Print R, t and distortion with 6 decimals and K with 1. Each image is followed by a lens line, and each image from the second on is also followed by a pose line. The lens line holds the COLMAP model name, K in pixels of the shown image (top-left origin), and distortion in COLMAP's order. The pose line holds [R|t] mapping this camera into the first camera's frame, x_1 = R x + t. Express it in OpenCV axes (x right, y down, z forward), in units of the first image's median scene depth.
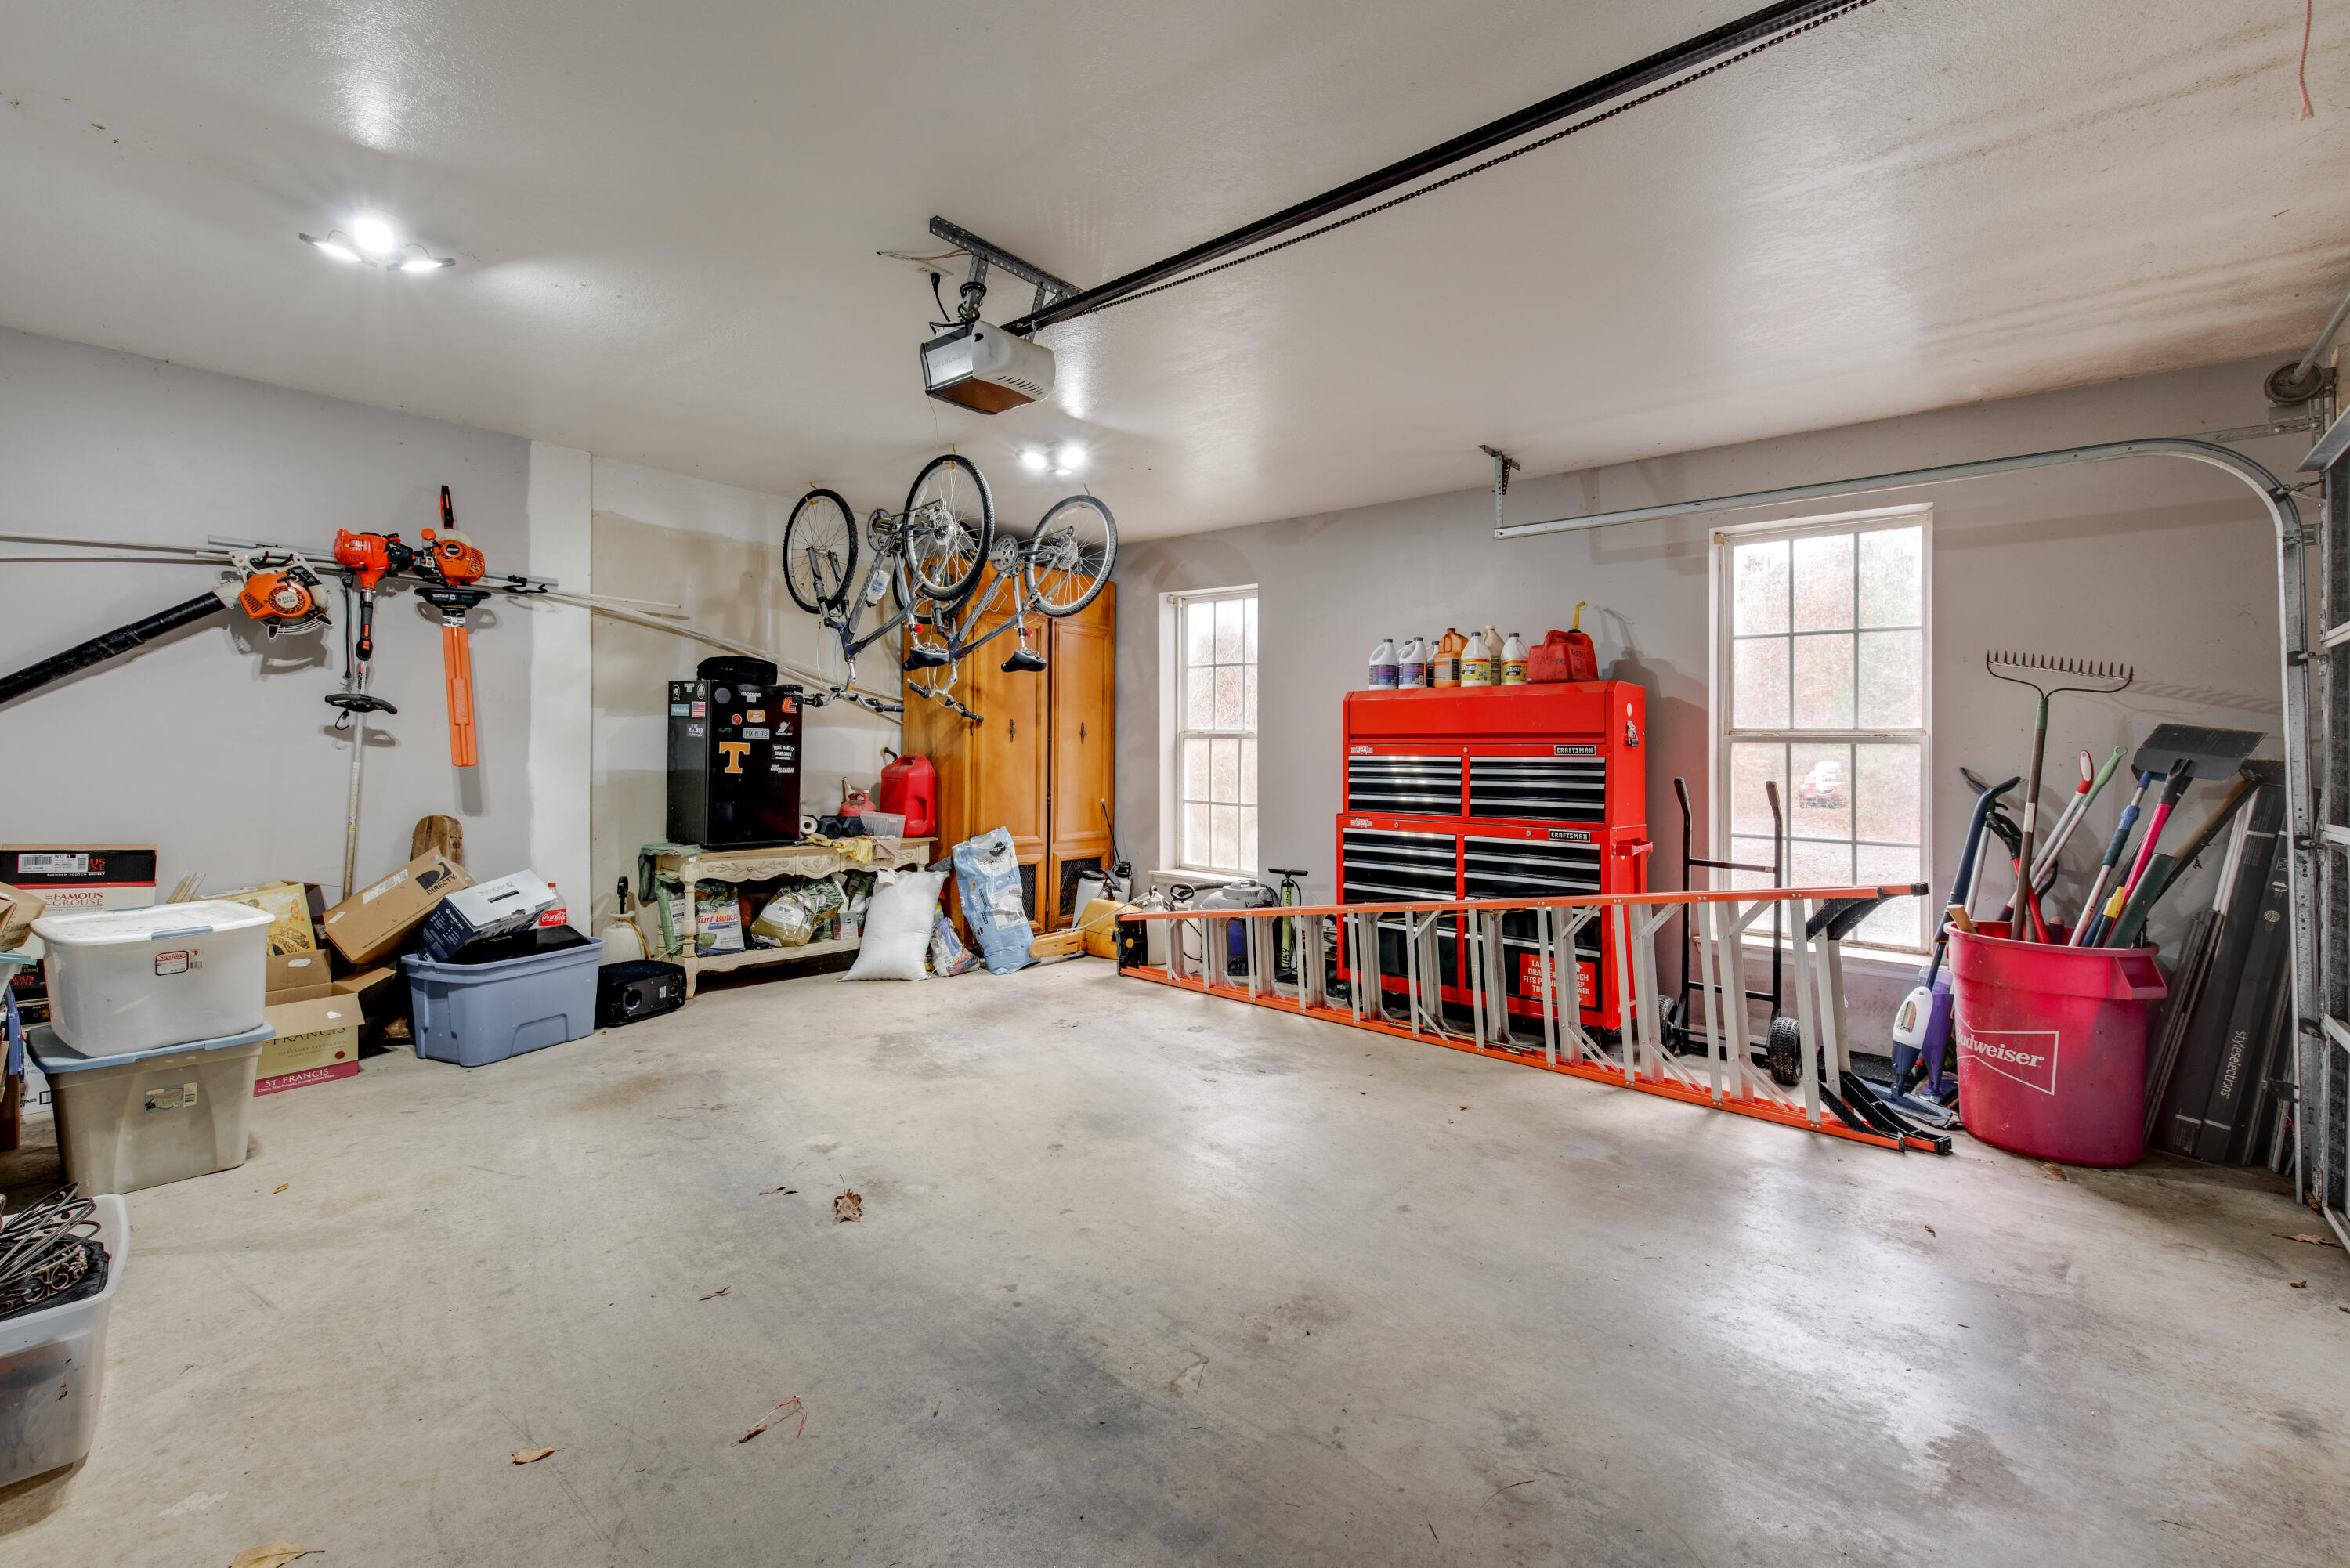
lens RADIAL K [[1007.0, 0, 1169.7], [0, 1007.0, 767.9], [0, 0, 1]] dist [0.010275, -0.005482]
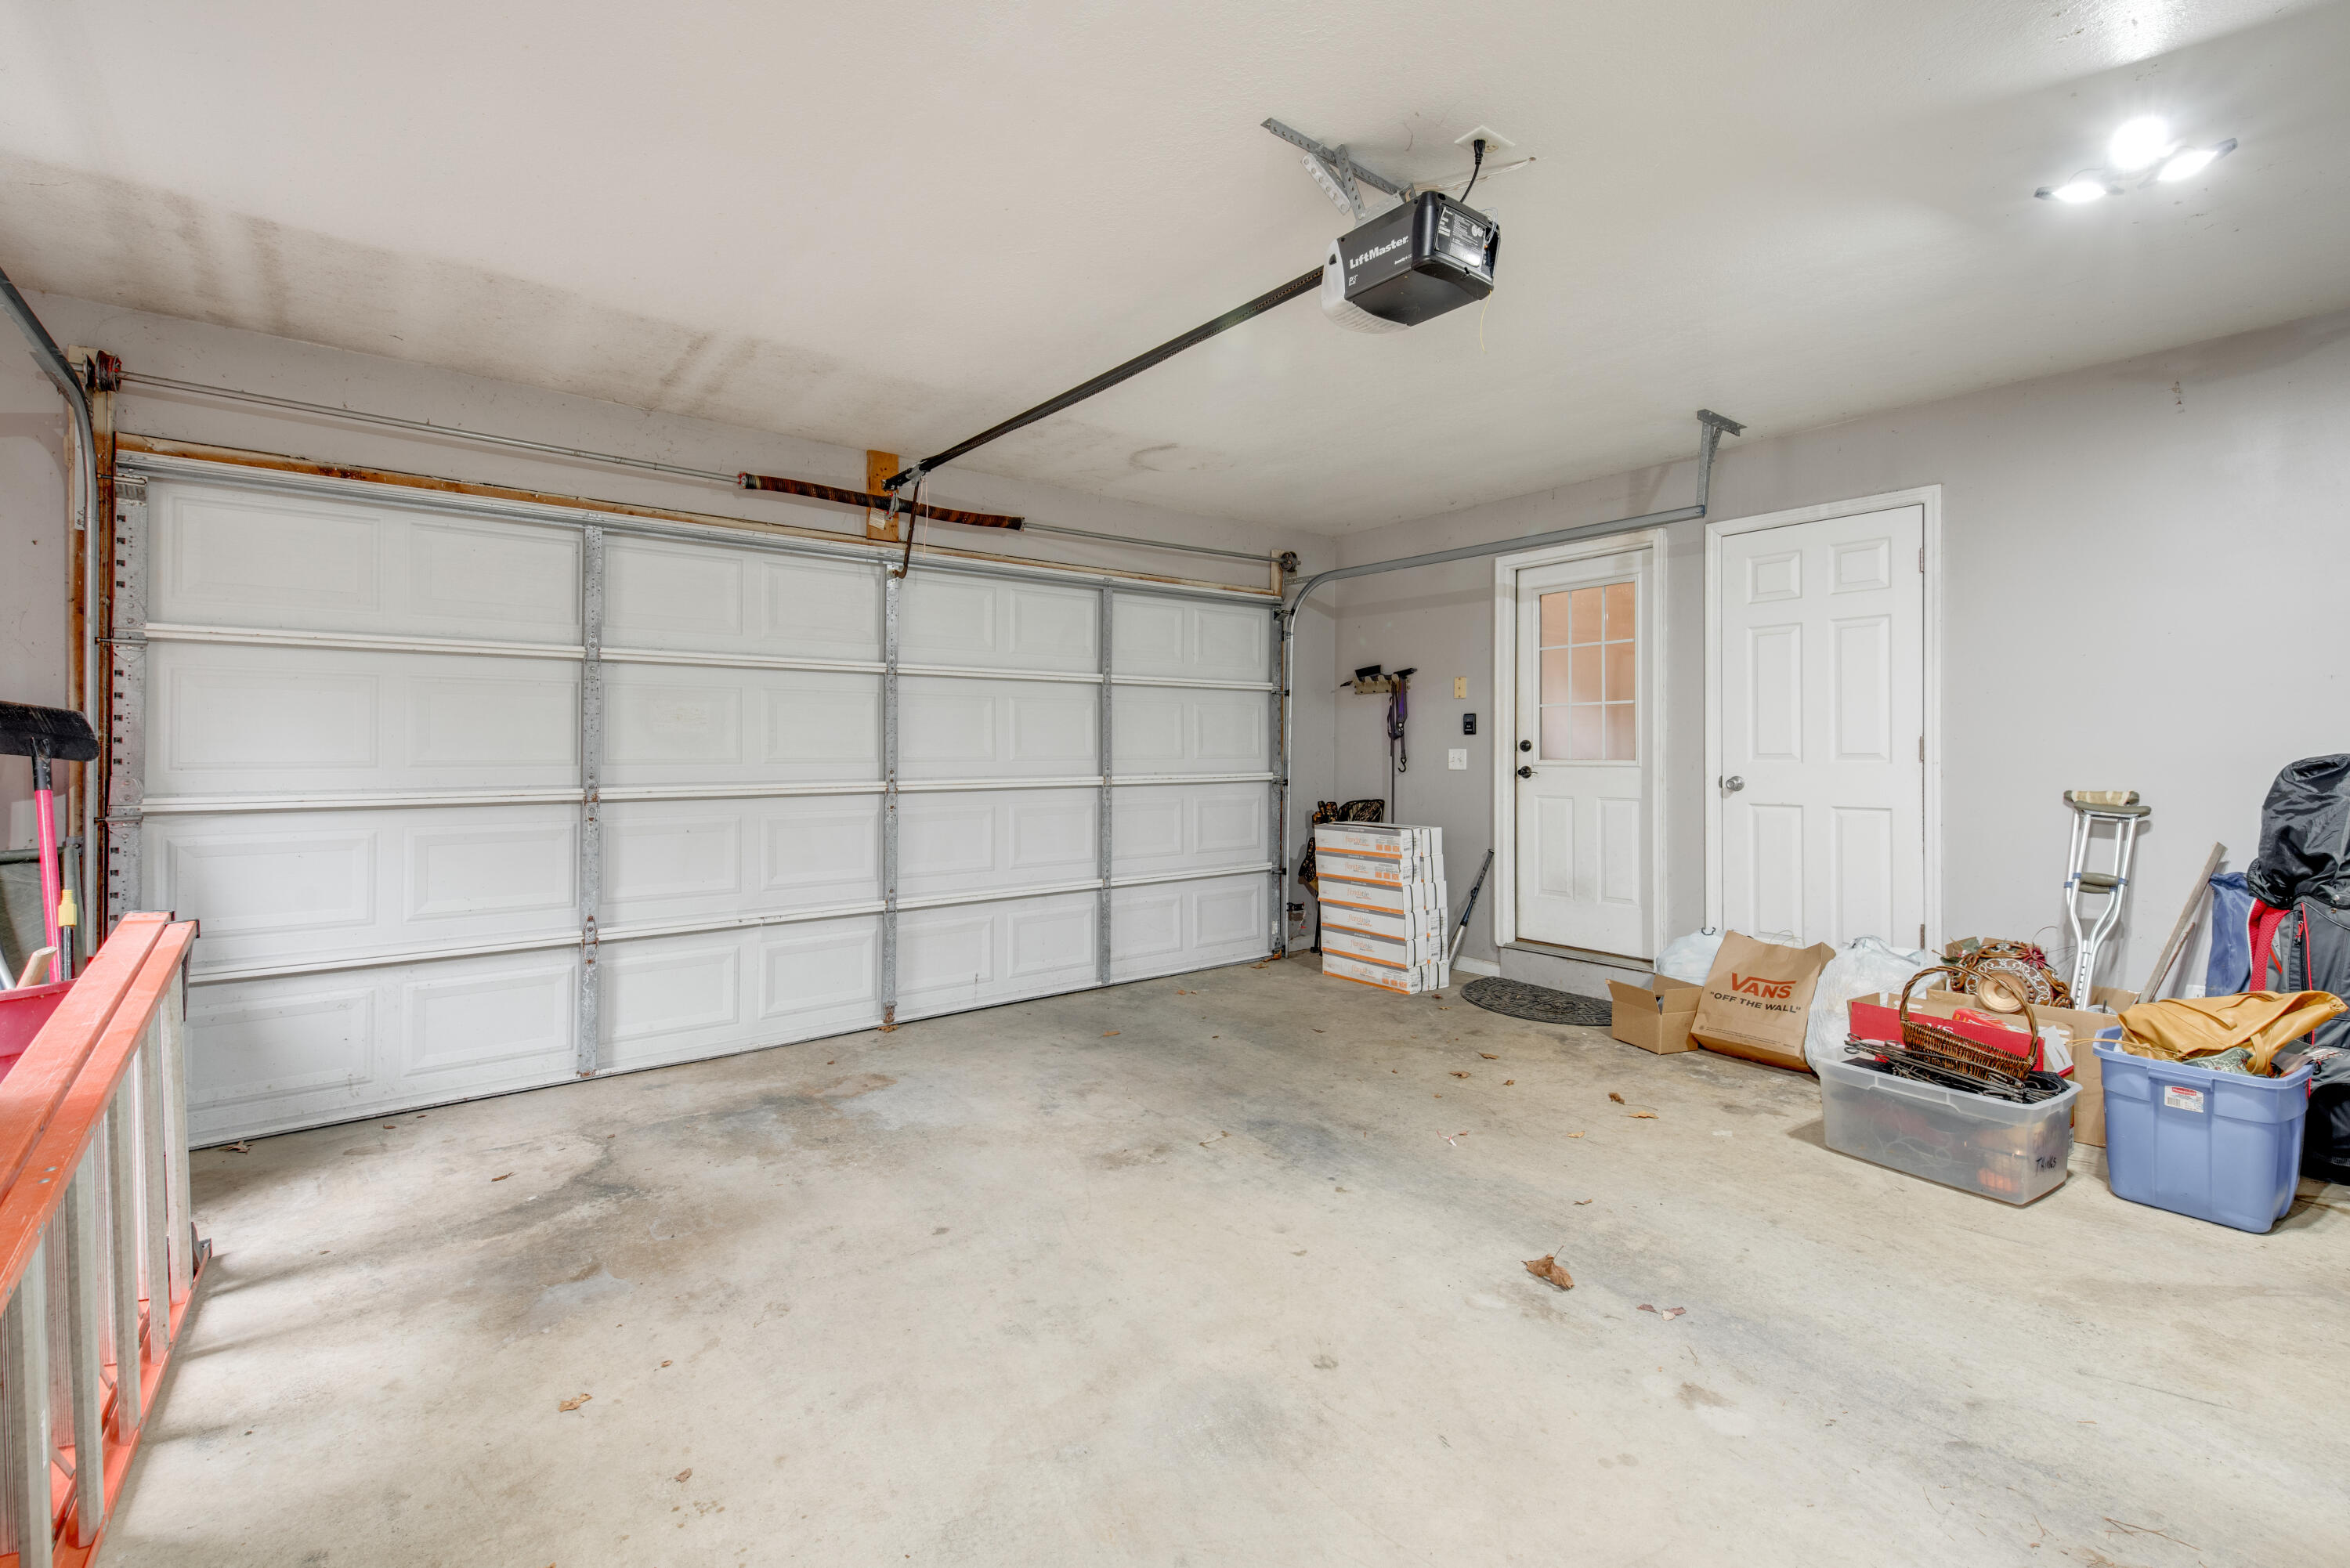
lens RADIAL K [[1007.0, 0, 1157.8], [0, 1007.0, 743.1], [0, 0, 1]] dist [0.010275, -0.005482]
pose [[-0.979339, -0.015964, 0.201593, -0.170804], [-0.013665, 0.999825, 0.012789, -0.040679], [-0.201762, 0.009770, -0.979386, 2.137756]]
